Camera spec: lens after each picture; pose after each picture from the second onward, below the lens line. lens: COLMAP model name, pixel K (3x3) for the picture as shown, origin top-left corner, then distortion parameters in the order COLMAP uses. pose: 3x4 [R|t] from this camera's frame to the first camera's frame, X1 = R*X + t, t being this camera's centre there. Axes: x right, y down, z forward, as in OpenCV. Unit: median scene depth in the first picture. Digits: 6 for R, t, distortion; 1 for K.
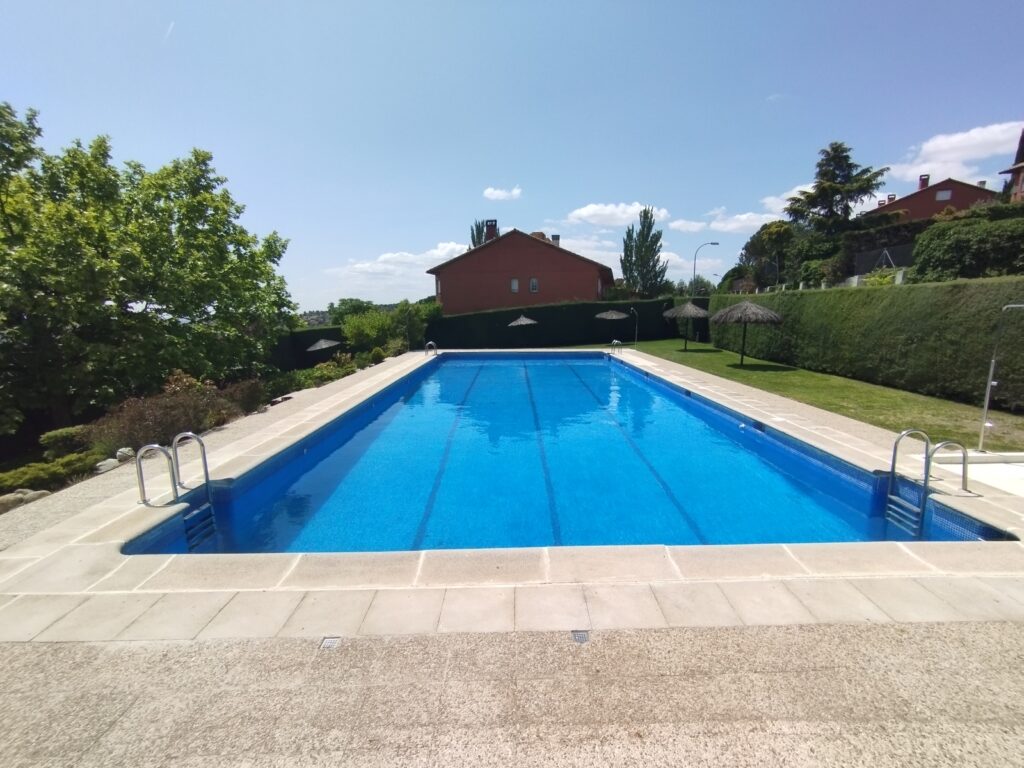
lens RADIAL K [[464.7, 0, 530.6], [0, 464.7, 383.7], [0, 0, 1]] dist [0.001299, 0.000472]
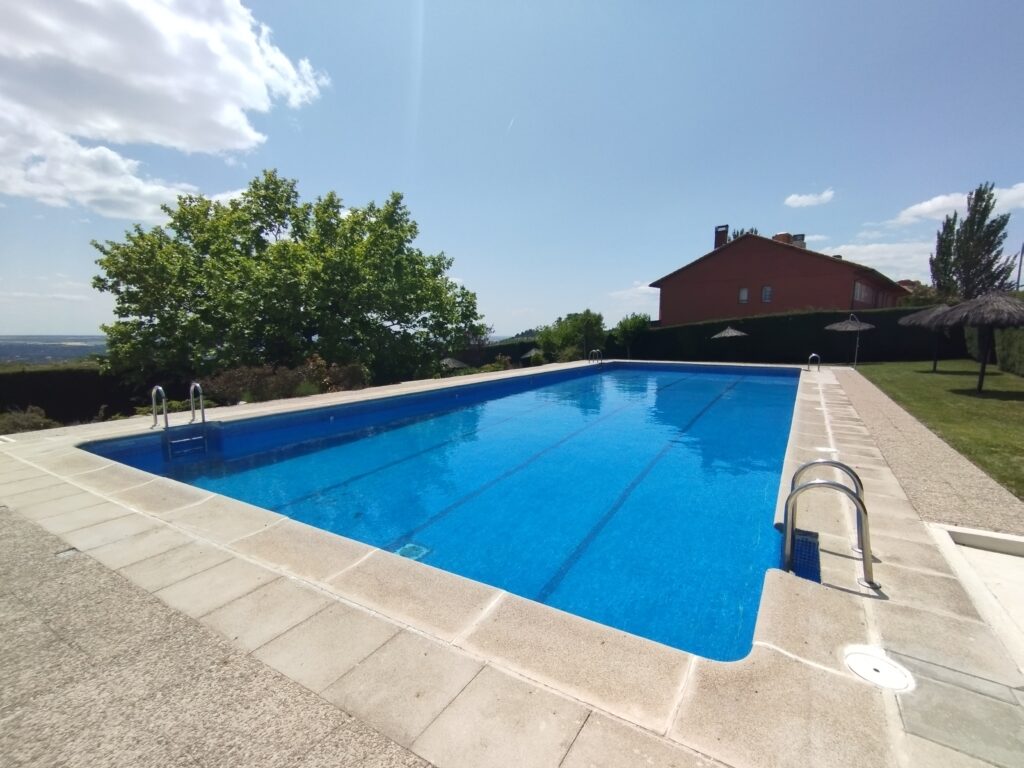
lens RADIAL K [[464.7, 0, 530.6], [0, 464.7, 383.7], [0, 0, 1]] dist [0.001299, 0.000472]
pose [[0.848529, 0.061765, -0.525531, 0.277325], [-0.083031, 0.996403, -0.016957, 0.015438], [0.522593, 0.058023, 0.850605, 0.111888]]
